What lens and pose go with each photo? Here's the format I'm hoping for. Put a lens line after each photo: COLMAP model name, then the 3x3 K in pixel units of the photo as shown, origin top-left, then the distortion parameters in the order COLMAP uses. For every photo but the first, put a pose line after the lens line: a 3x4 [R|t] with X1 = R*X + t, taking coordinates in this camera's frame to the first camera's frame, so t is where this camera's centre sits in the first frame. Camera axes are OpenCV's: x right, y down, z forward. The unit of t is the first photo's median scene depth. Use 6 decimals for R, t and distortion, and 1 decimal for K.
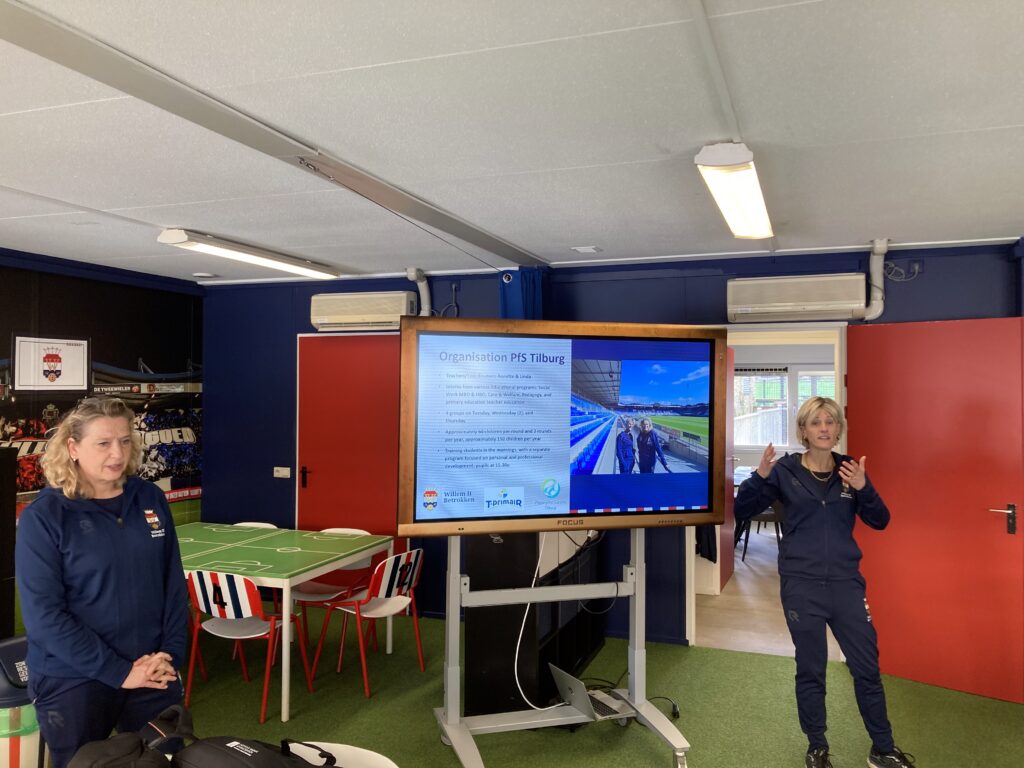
lens RADIAL K [[837.0, 0, 511.9], [0, 837.0, 383.6], [0, 0, 1]] dist [0.004288, 0.004598]
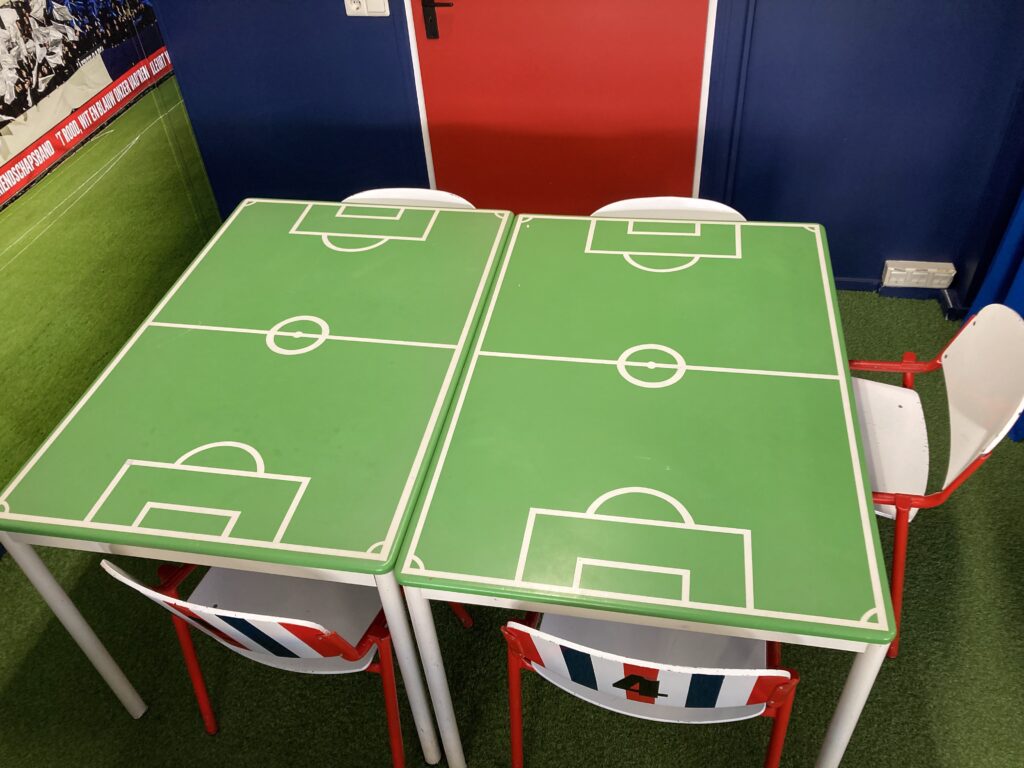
lens RADIAL K [[837.0, 0, 508.9], [0, 837.0, 384.8], [0, 0, 1]] dist [0.004288, 0.004598]
pose [[0.987281, -0.147975, 0.058134, -0.261151], [0.073120, 0.747313, 0.660437, -0.022132], [-0.141172, -0.647786, 0.748628, 0.566393]]
